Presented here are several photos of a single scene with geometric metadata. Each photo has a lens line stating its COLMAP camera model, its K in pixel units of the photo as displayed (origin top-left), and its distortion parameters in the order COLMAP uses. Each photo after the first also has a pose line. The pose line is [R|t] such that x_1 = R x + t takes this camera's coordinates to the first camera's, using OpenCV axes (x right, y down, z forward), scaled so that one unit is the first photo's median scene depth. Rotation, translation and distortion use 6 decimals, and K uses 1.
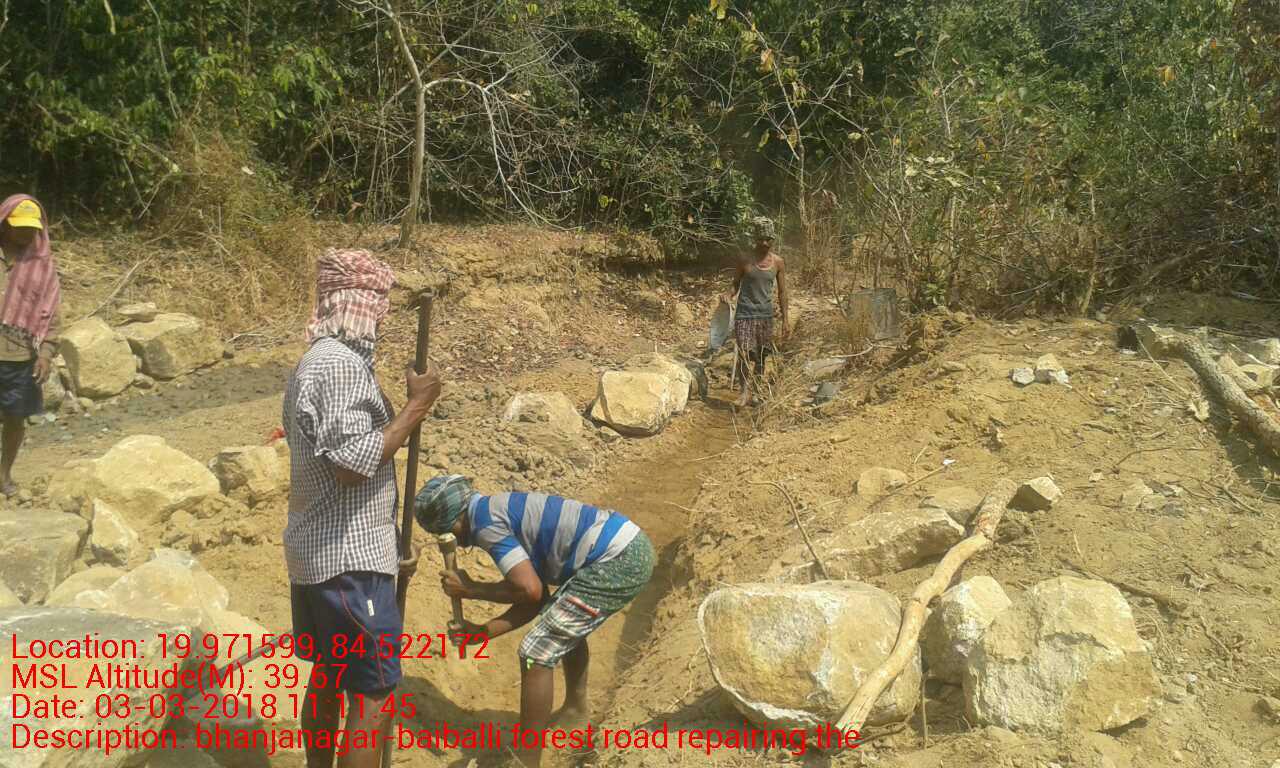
lens RADIAL K [[1187.2, 0, 655.7], [0, 1187.2, 403.7], [0, 0, 1]] dist [0.155571, -0.362515]
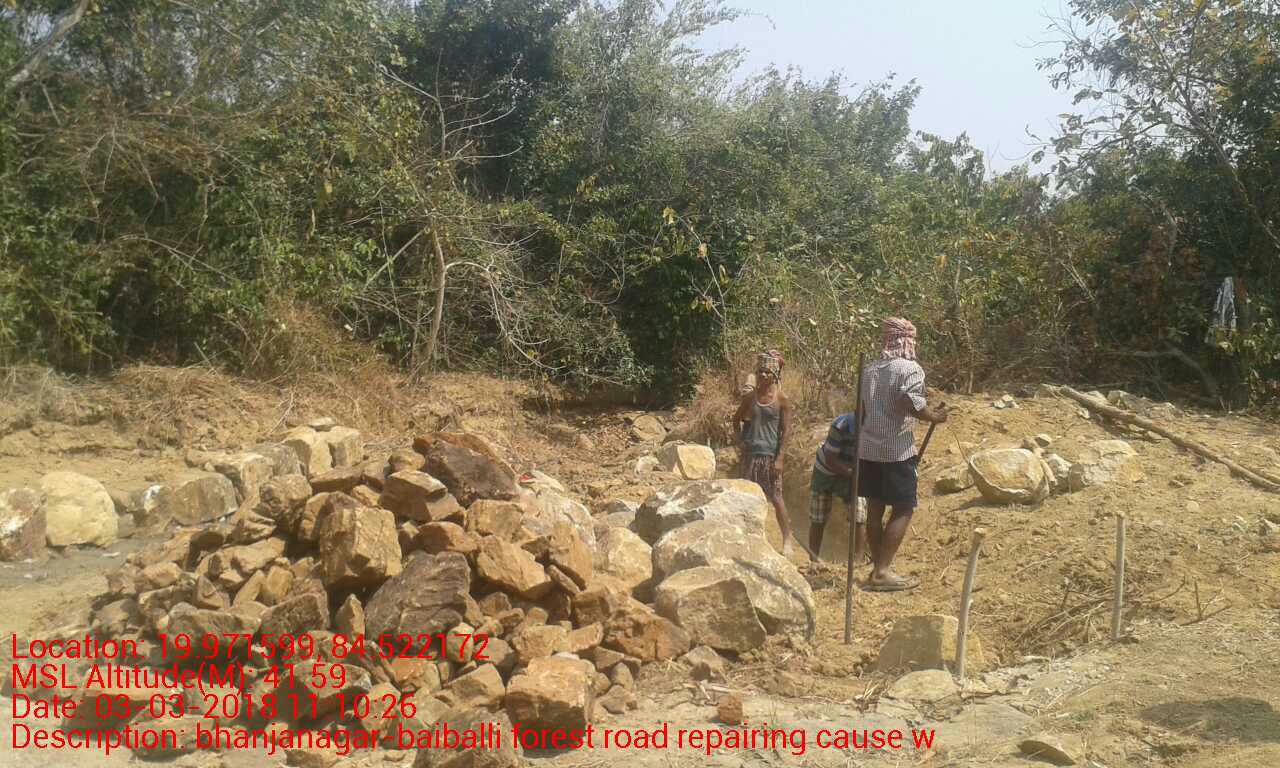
lens RADIAL K [[1187.2, 0, 655.7], [0, 1187.2, 403.7], [0, 0, 1]] dist [0.155571, -0.362515]
pose [[0.968061, -0.025343, 0.249430, -0.252578], [0.061693, 0.988367, -0.139014, 0.073393], [-0.243006, 0.149962, 0.958363, -0.265013]]
